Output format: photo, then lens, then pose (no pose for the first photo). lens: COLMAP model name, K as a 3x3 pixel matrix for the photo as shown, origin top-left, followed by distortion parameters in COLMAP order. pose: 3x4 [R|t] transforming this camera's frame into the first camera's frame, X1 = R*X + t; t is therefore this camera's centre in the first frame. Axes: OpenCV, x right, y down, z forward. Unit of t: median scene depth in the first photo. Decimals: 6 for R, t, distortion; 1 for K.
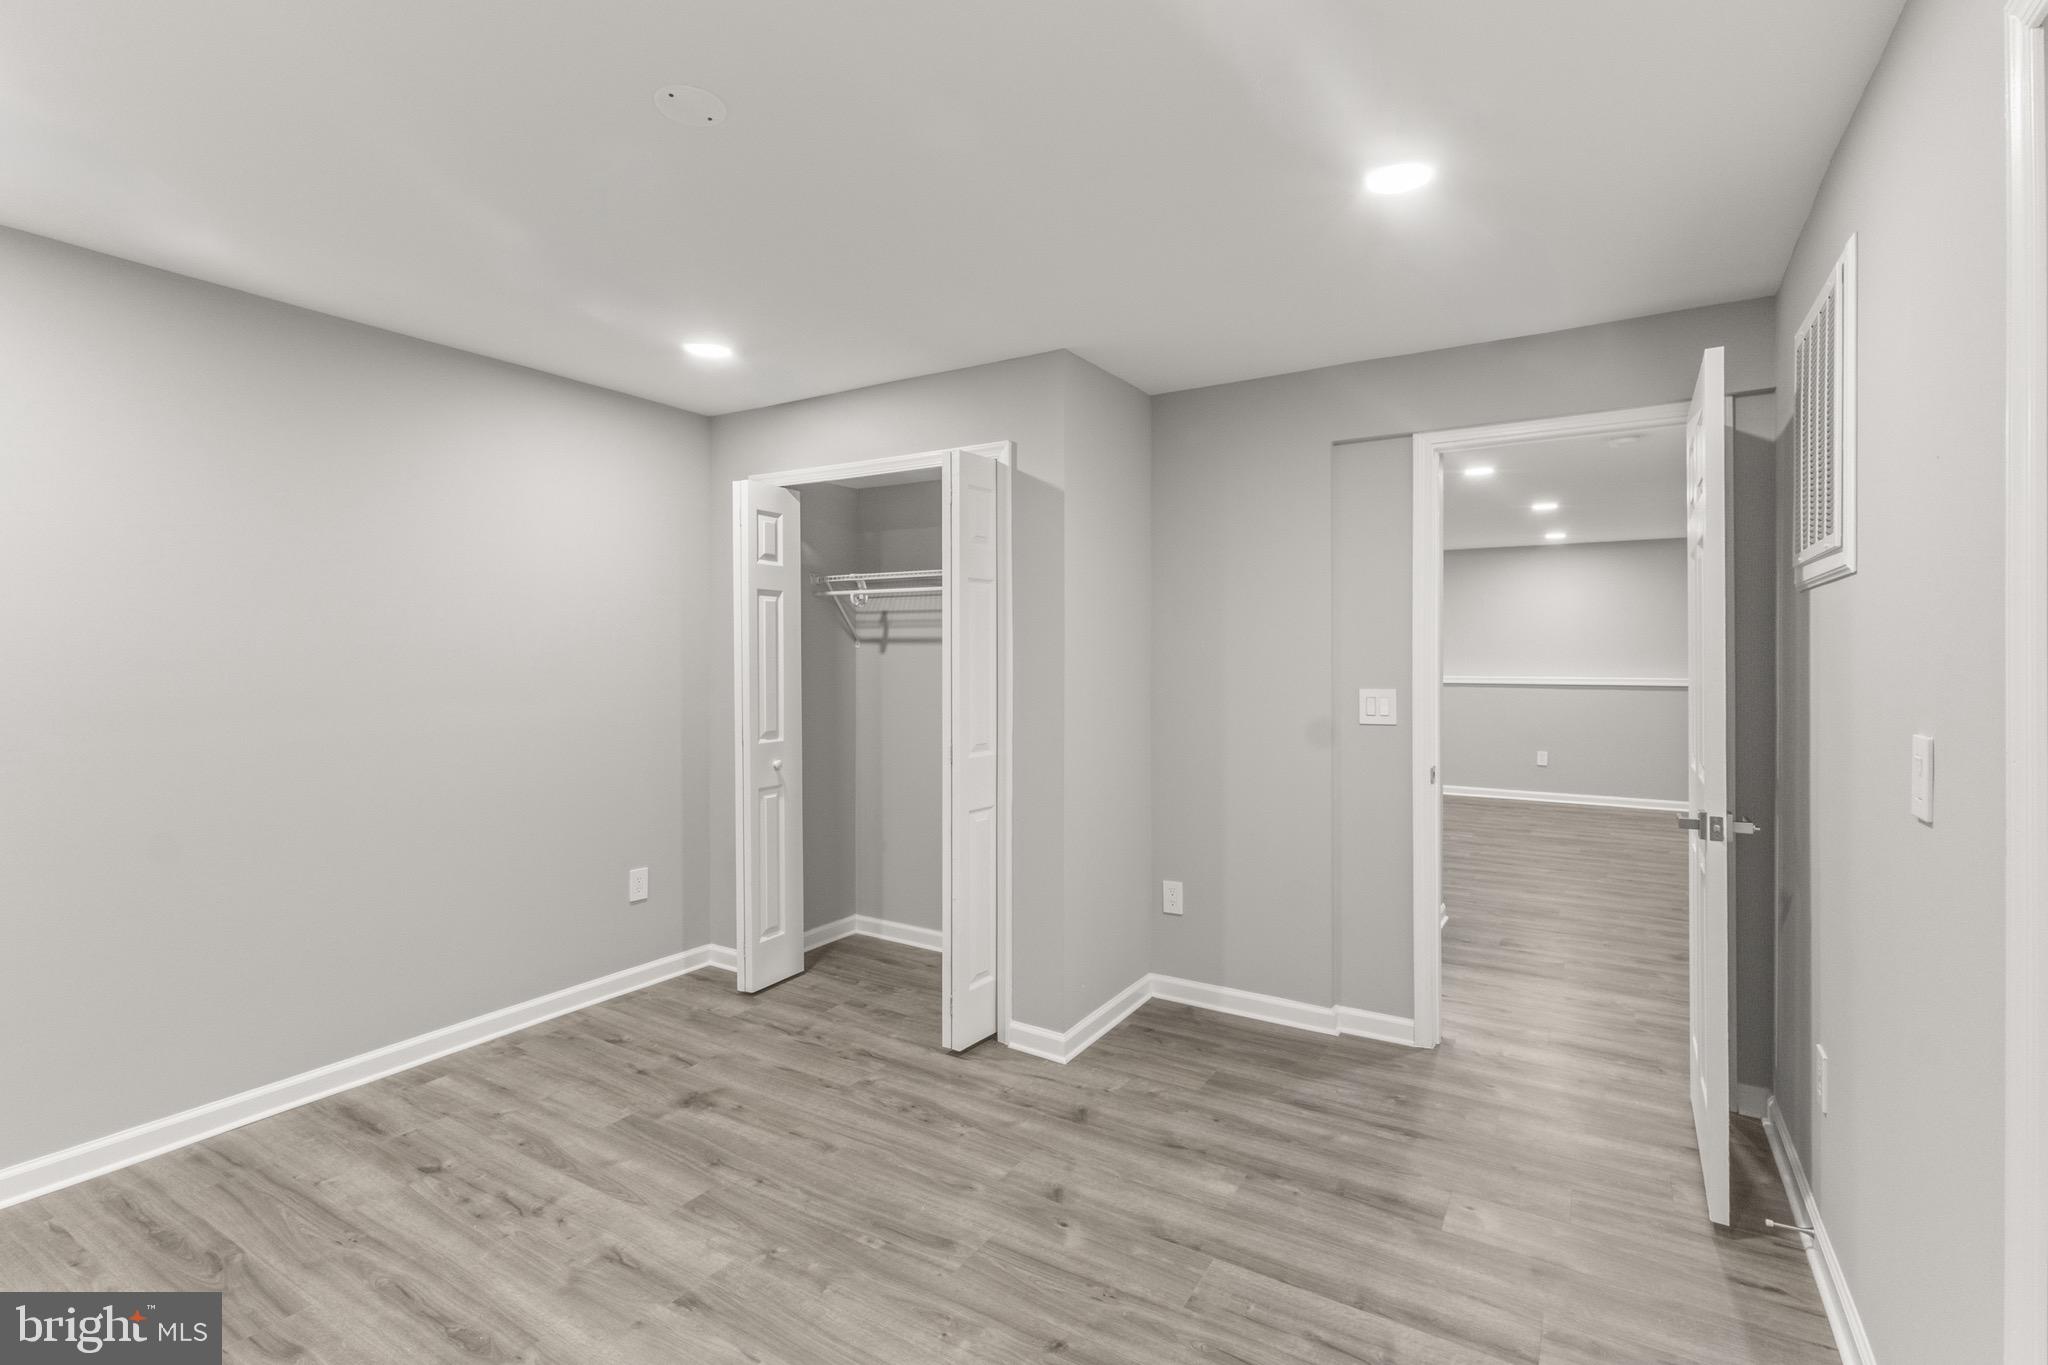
lens RADIAL K [[951.7, 0, 1028.0], [0, 951.7, 669.5], [0, 0, 1]] dist [0.000722, -0.000574]
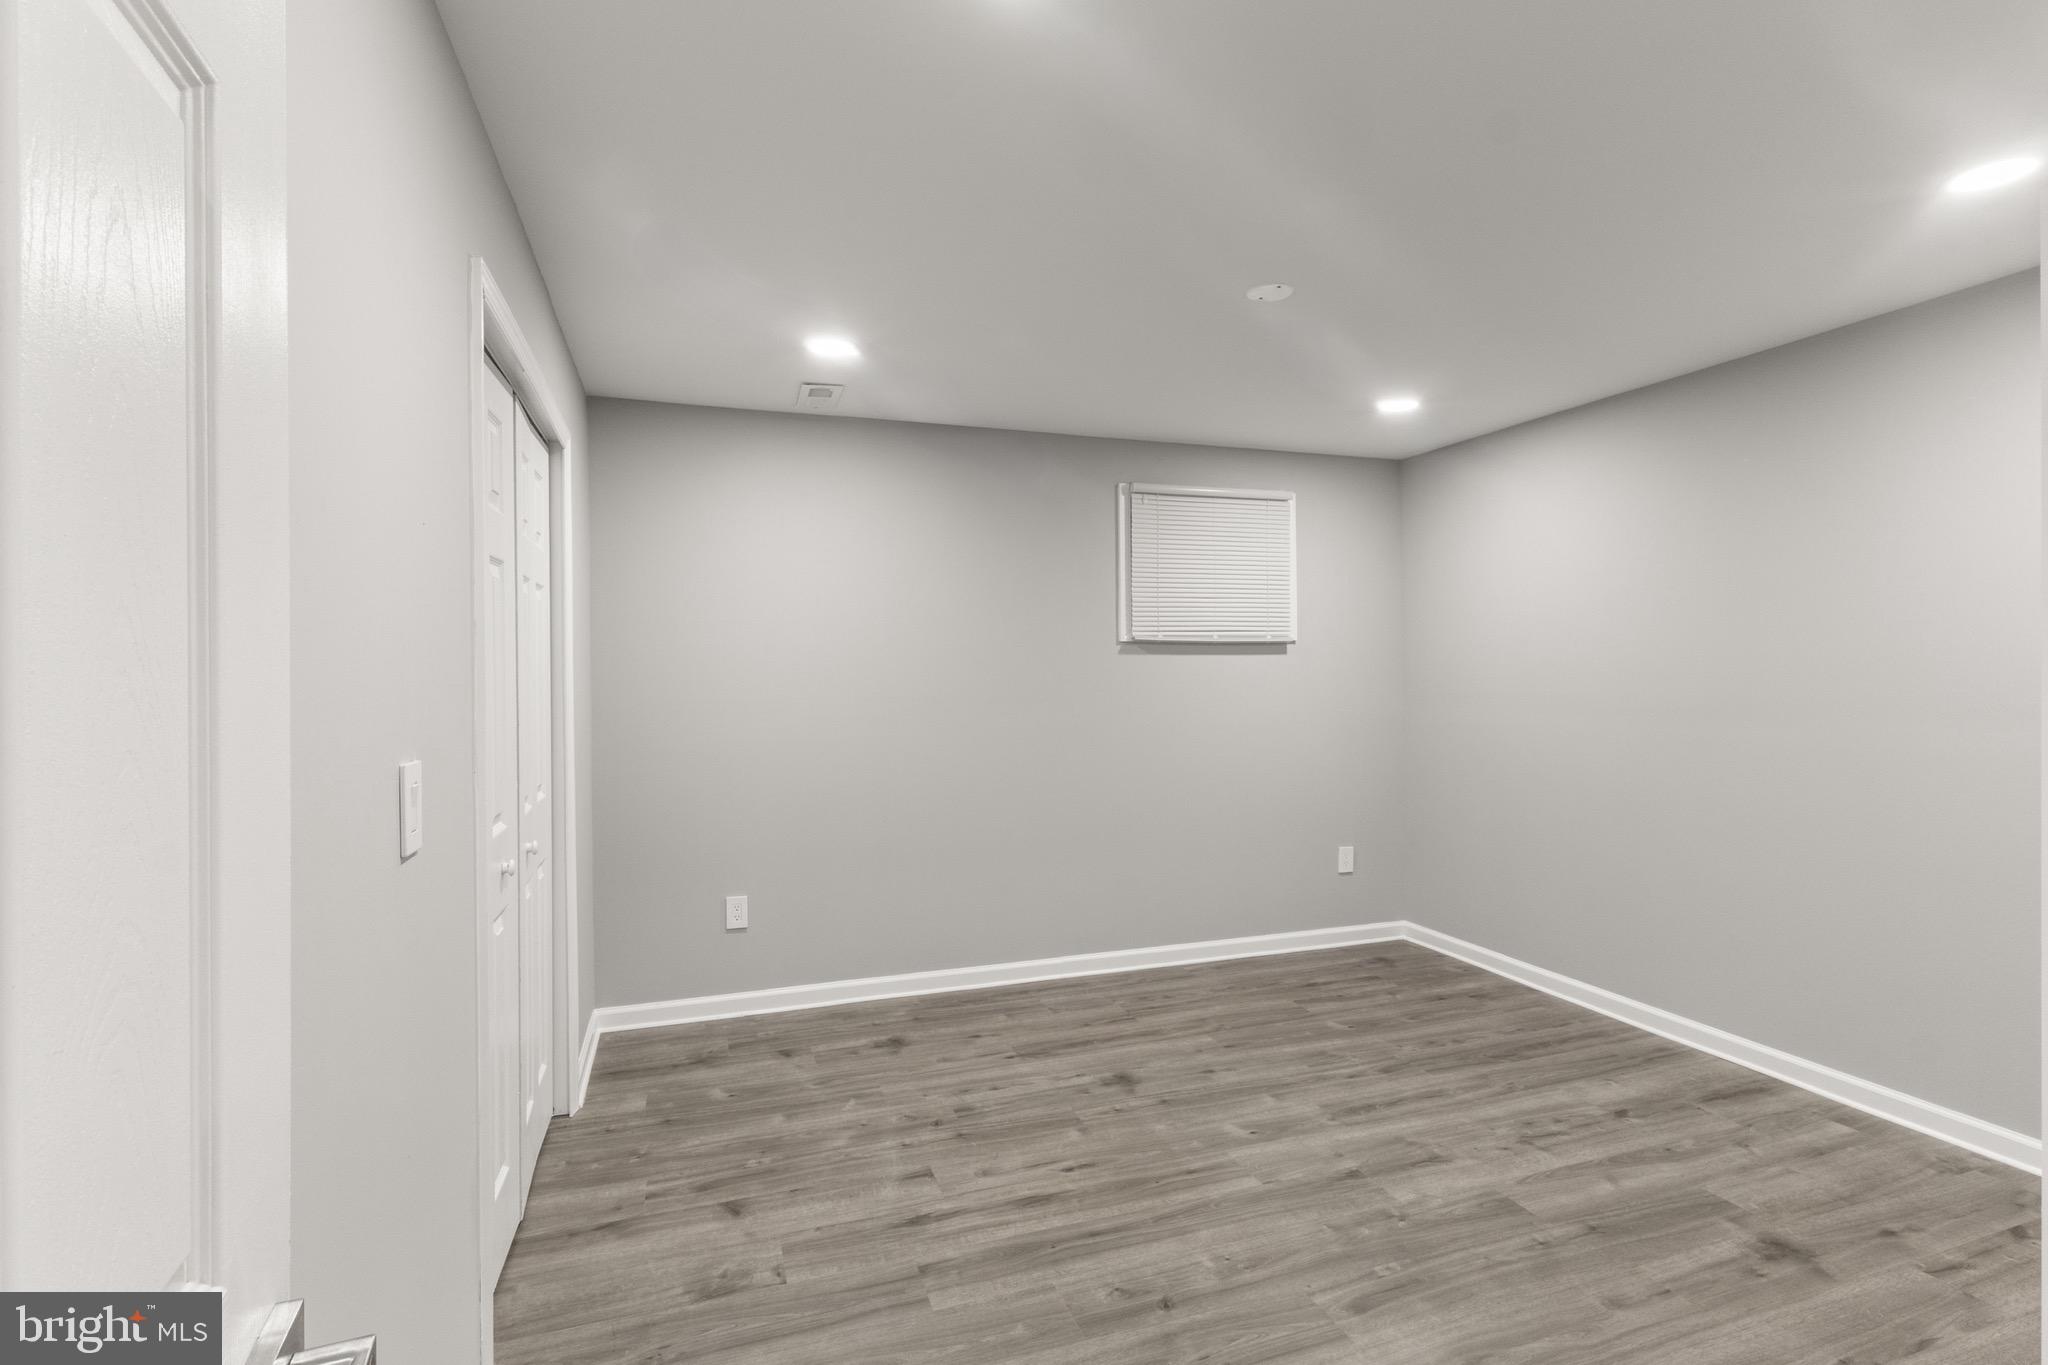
lens RADIAL K [[951.7, 0, 1027.5], [0, 951.7, 677.7], [0, 0, 1]] dist [0.000722, -0.000574]
pose [[-0.636382, 0.007874, -0.771334, 0.721883], [-0.004717, 0.999889, 0.014099, -0.021345], [0.771359, 0.012611, -0.636275, 1.158944]]
